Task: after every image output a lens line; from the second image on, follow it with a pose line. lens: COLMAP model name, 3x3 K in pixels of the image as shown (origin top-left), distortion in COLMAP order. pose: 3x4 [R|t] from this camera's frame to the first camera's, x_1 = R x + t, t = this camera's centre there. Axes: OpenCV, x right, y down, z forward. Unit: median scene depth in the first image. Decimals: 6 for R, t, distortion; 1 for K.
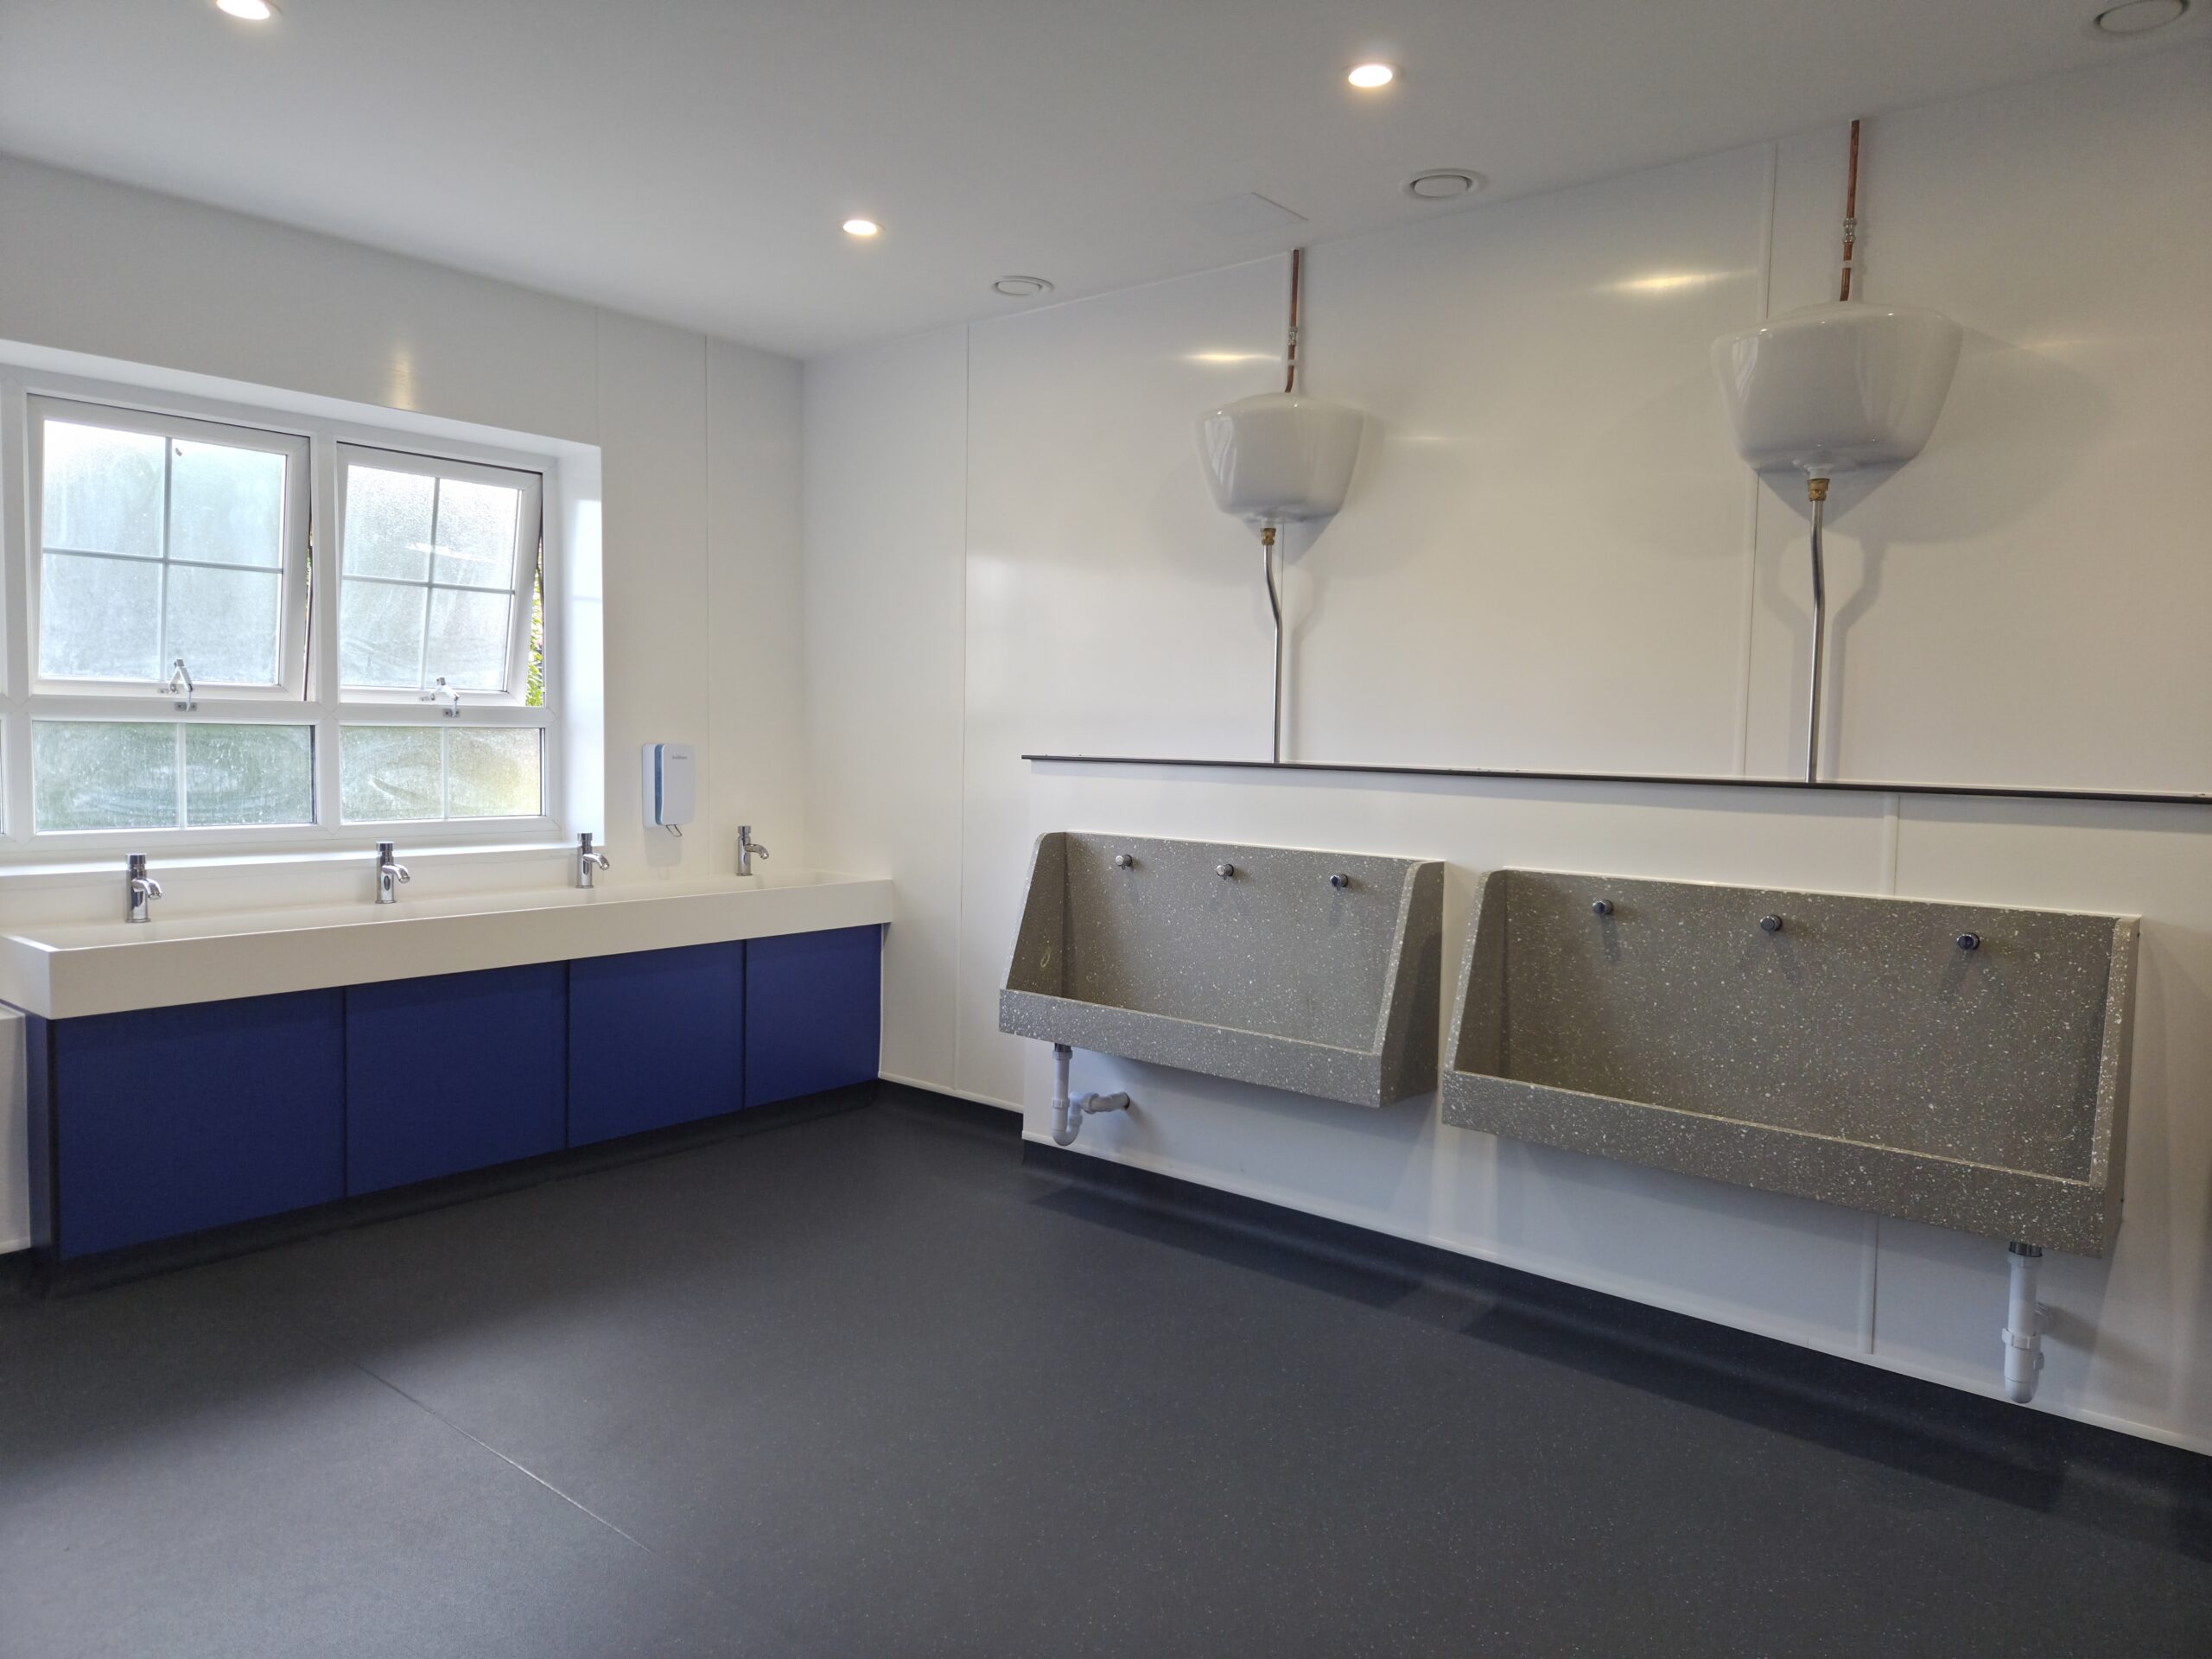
lens RADIAL K [[1461.9, 0, 1132.8], [0, 1461.9, 831.0], [0, 0, 1]] dist [0.019062, -0.001999]
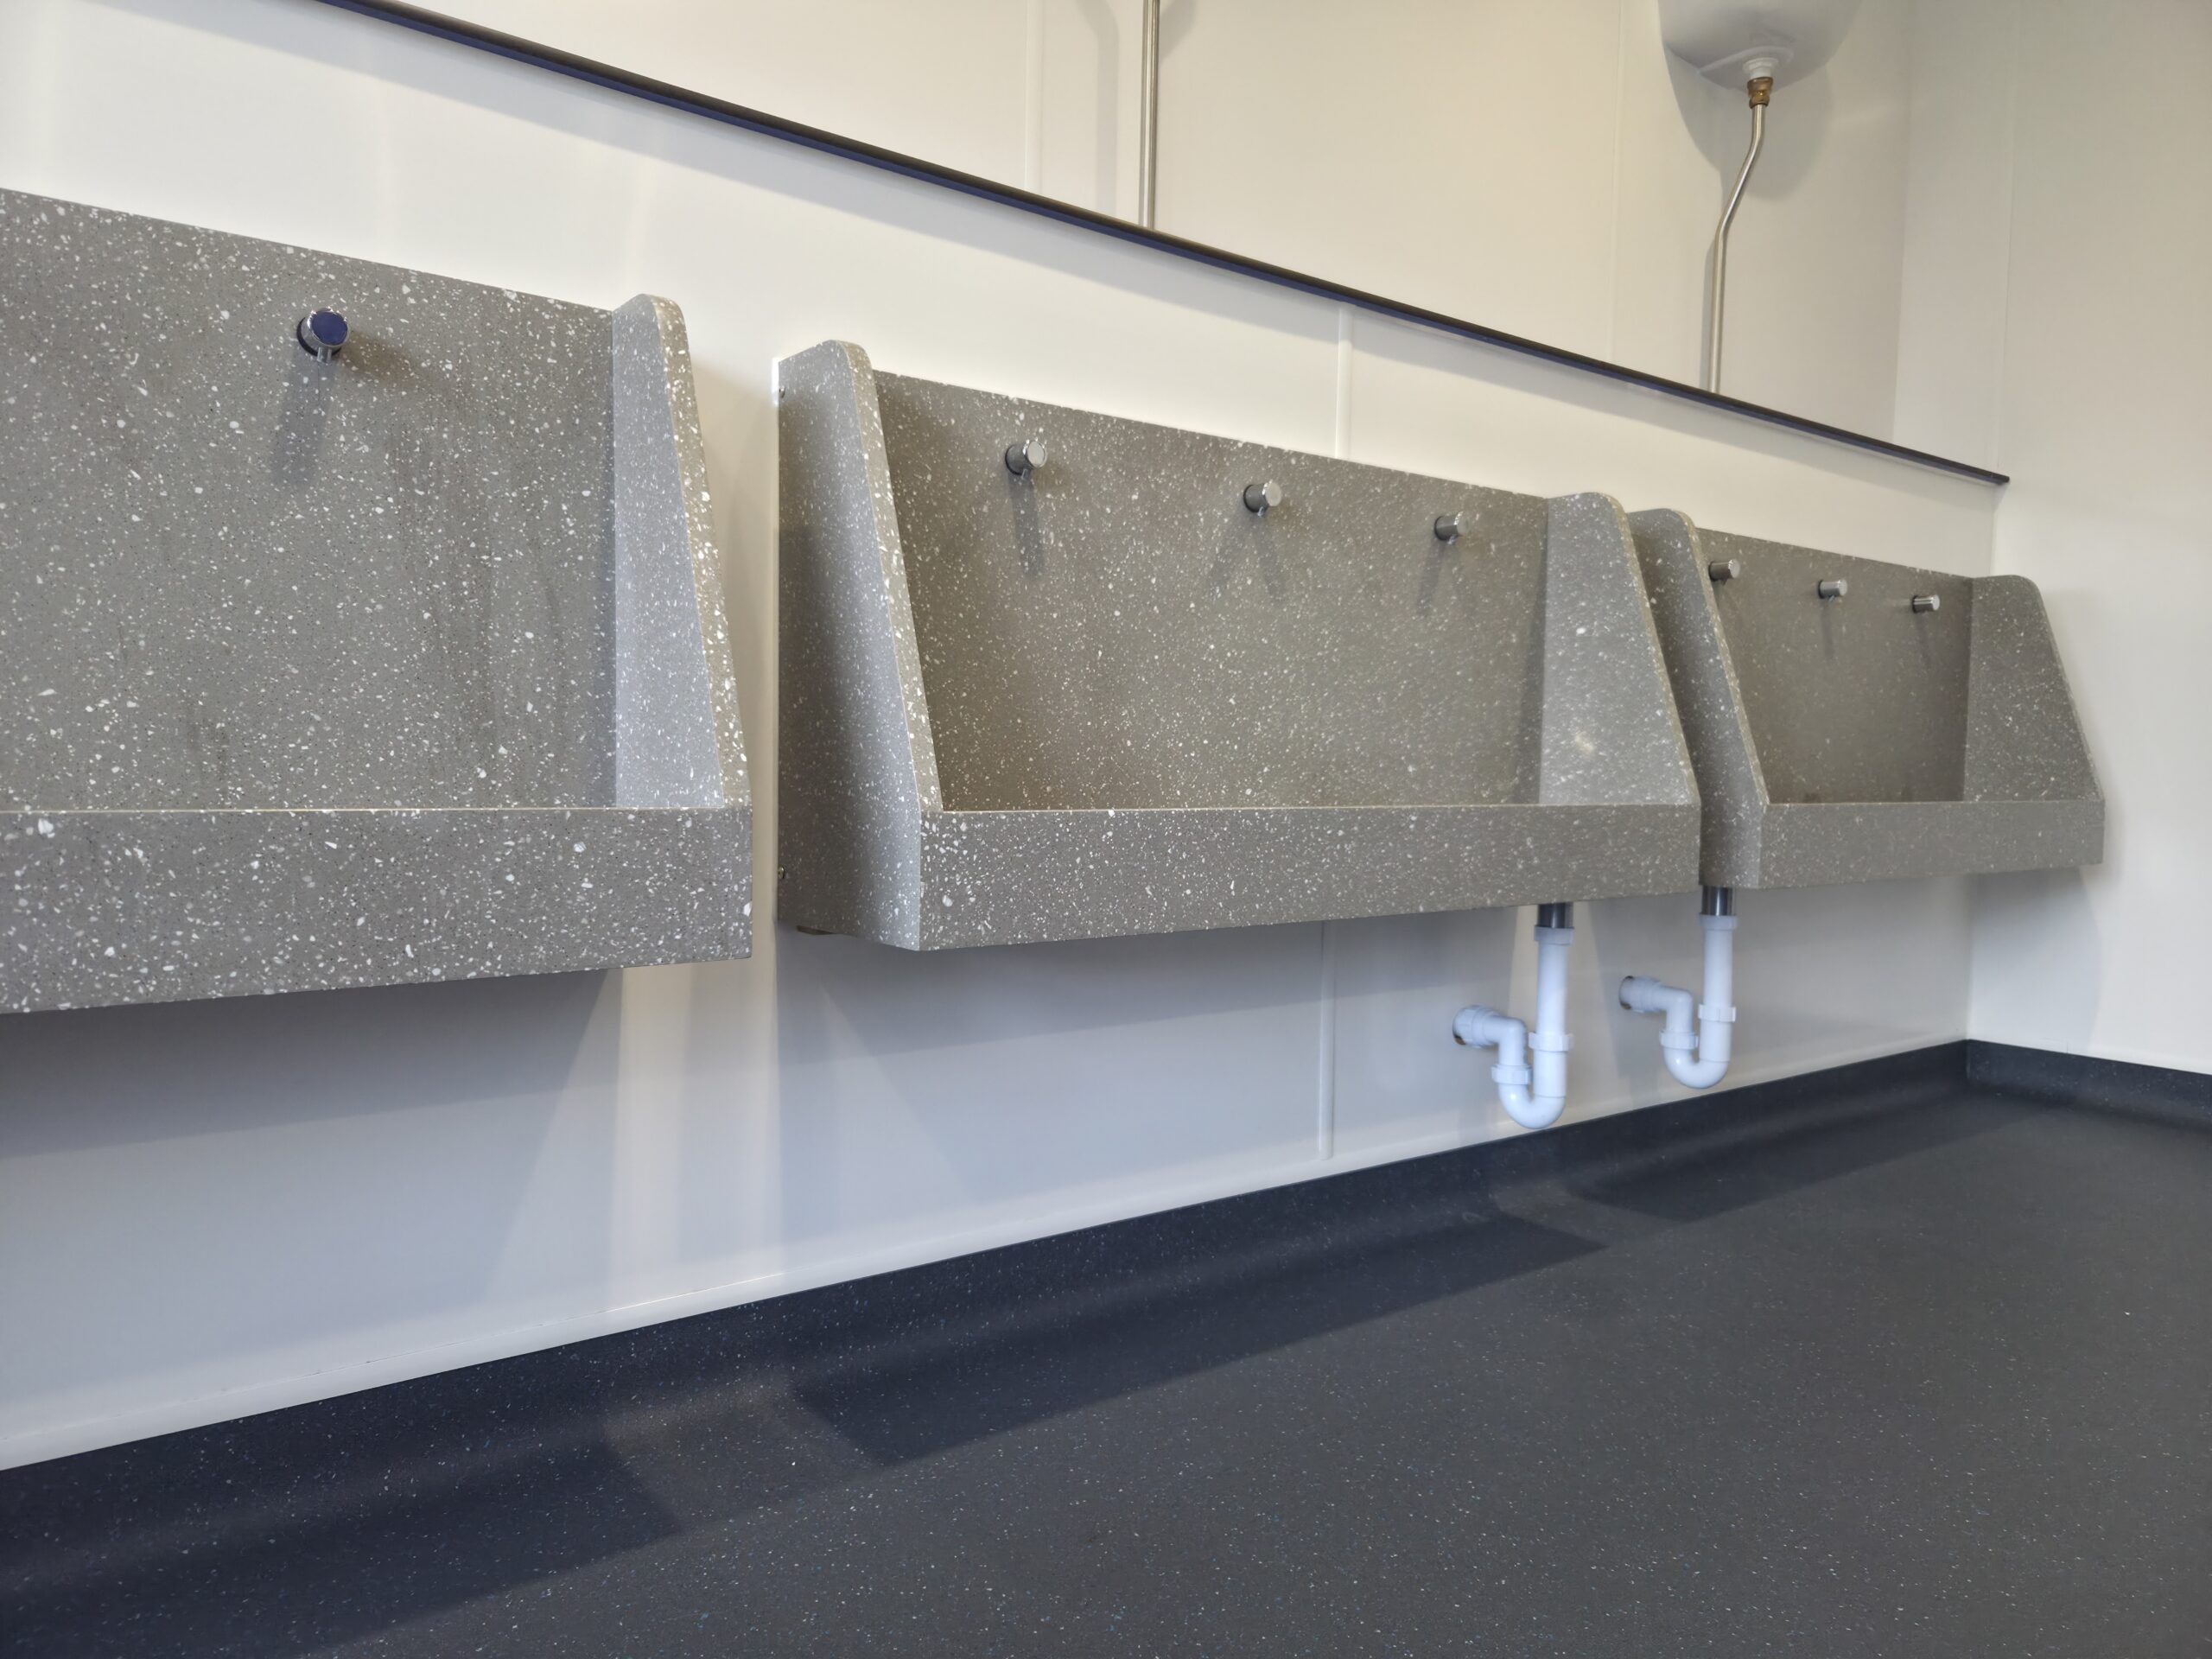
lens RADIAL K [[1494.5, 0, 1090.8], [0, 1494.5, 836.1], [0, 0, 1]] dist [0.073587, -0.078802]
pose [[0.227331, -0.068197, 0.971427, -0.168809], [0.053507, 0.996913, 0.057465, 0.152204], [-0.972346, 0.038914, 0.230278, 0.881932]]
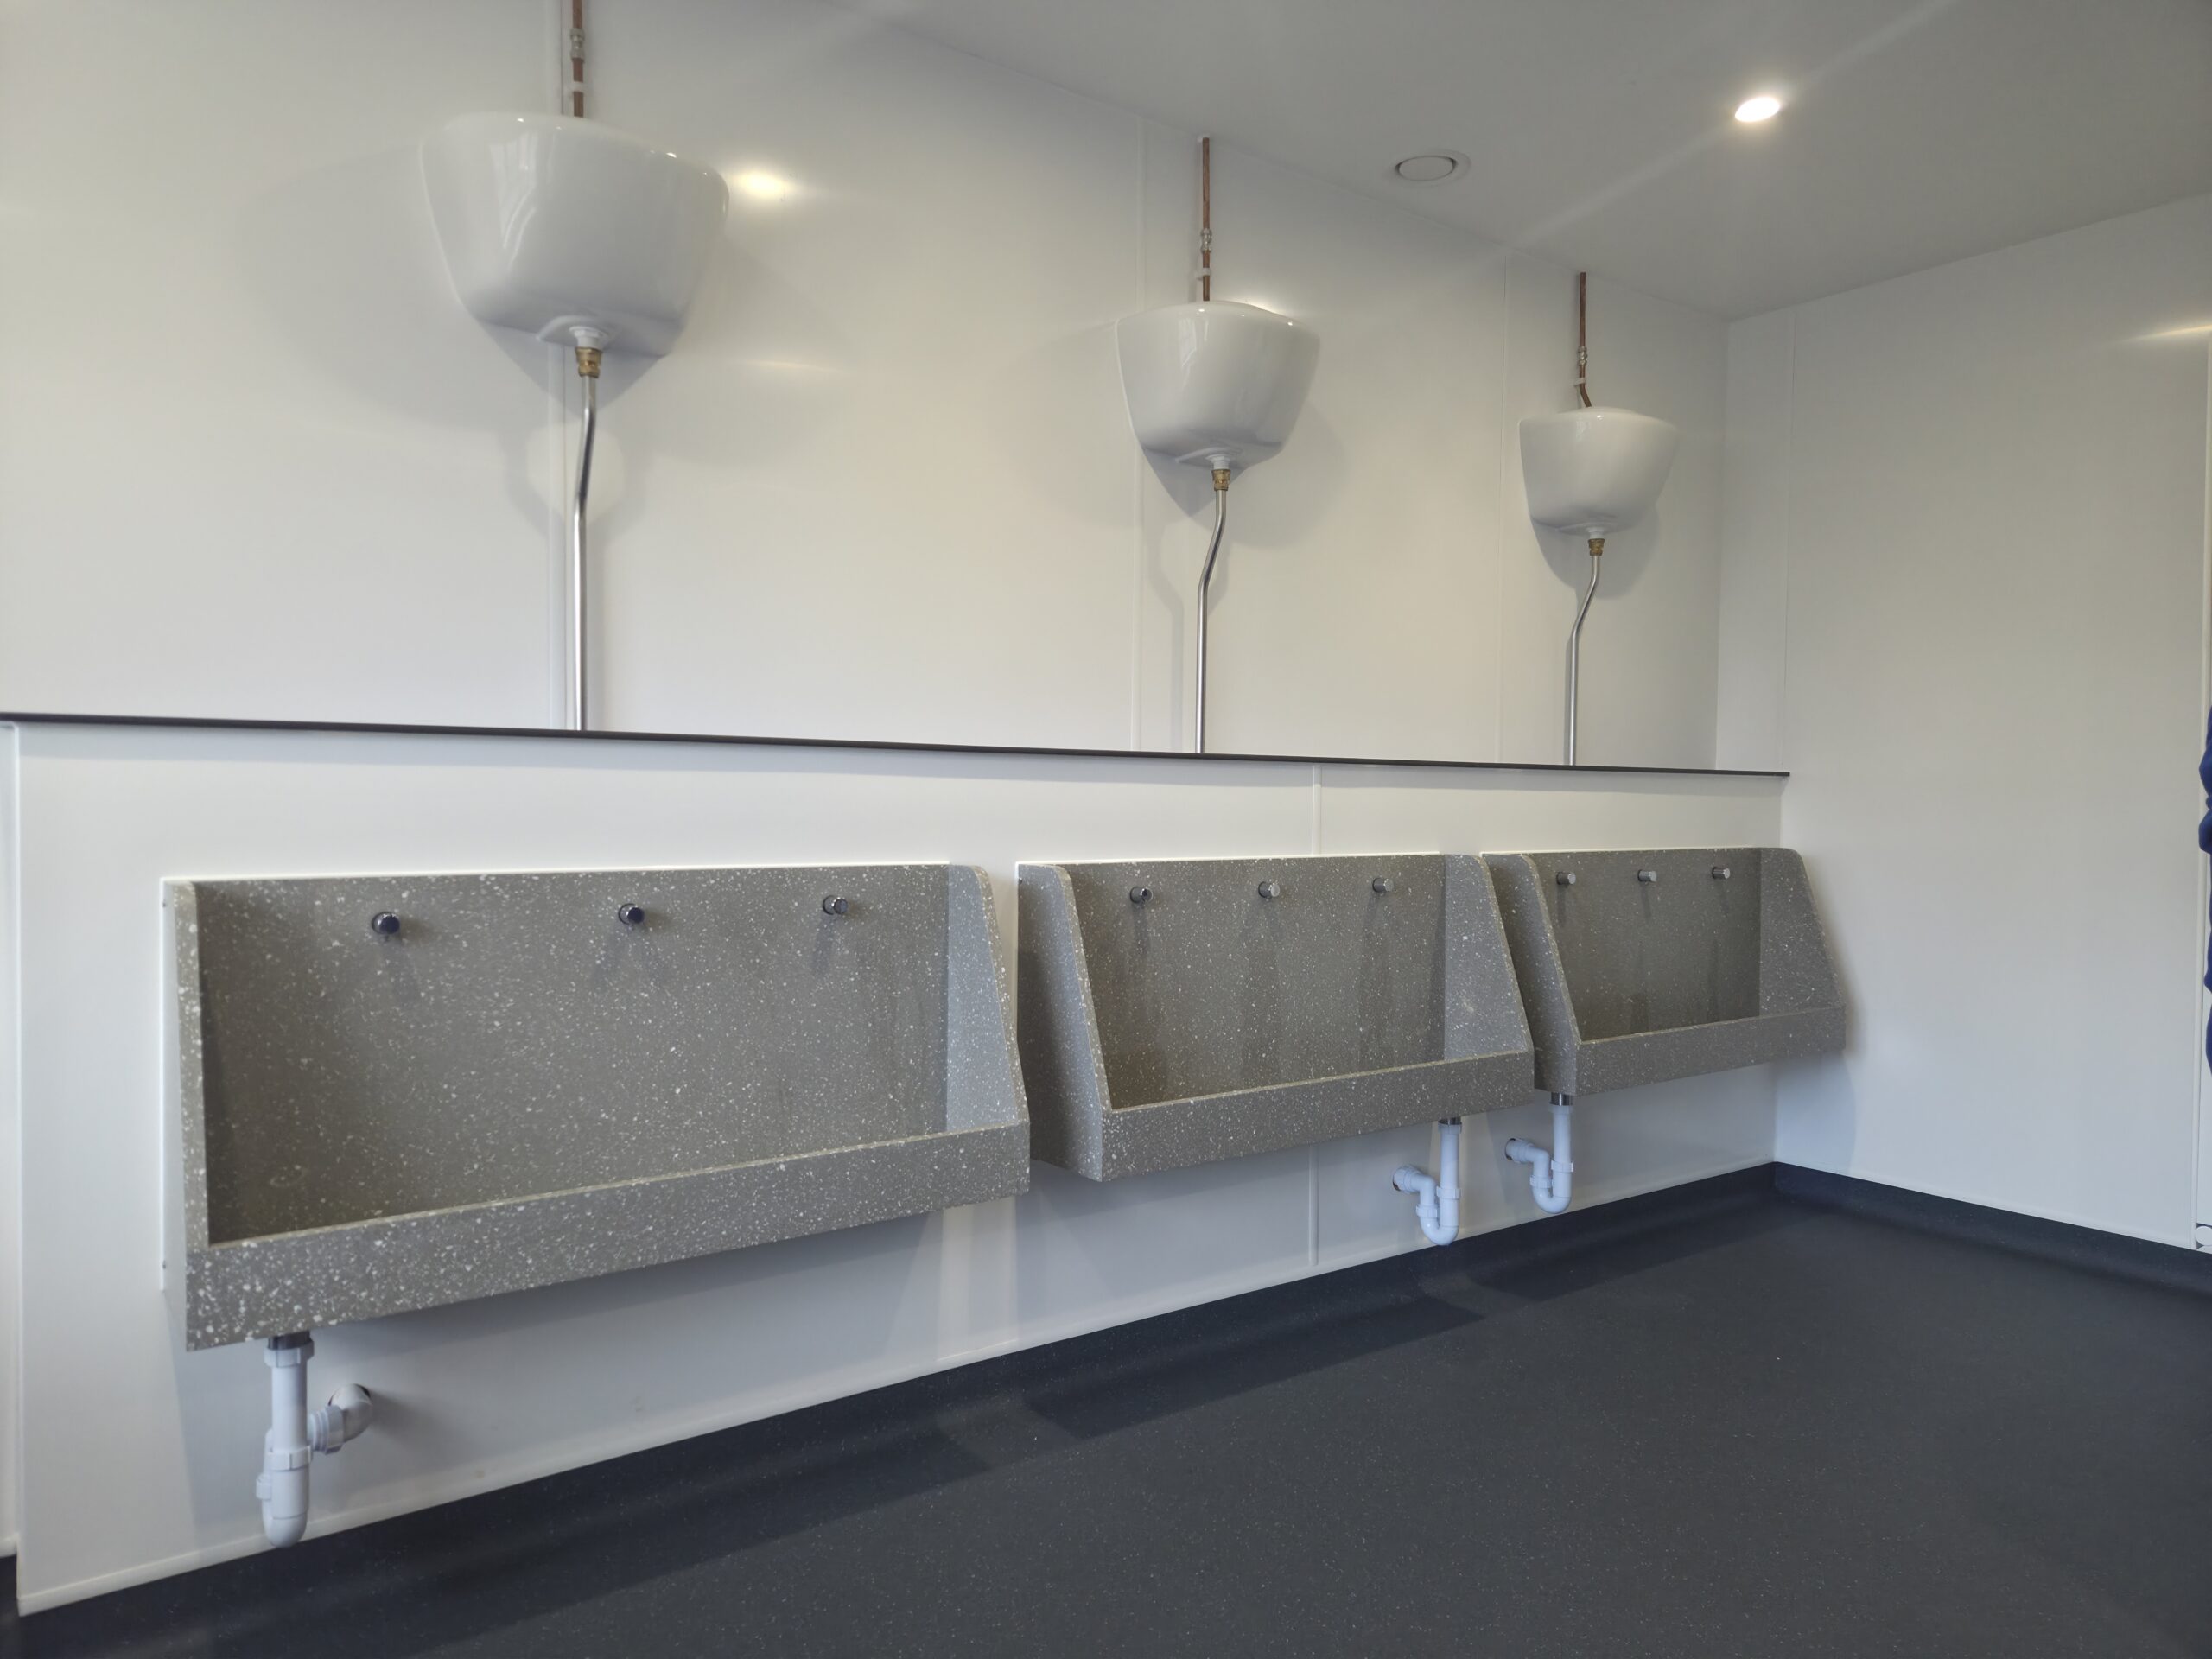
lens RADIAL K [[1489.9, 0, 1106.0], [0, 1489.9, 829.5], [0, 0, 1]] dist [0.079757, -0.084349]
pose [[0.234747, -0.040895, 0.971196, -0.589899], [0.060586, 0.997788, 0.027371, -0.015462], [-0.970167, 0.052416, 0.236705, 0.811654]]
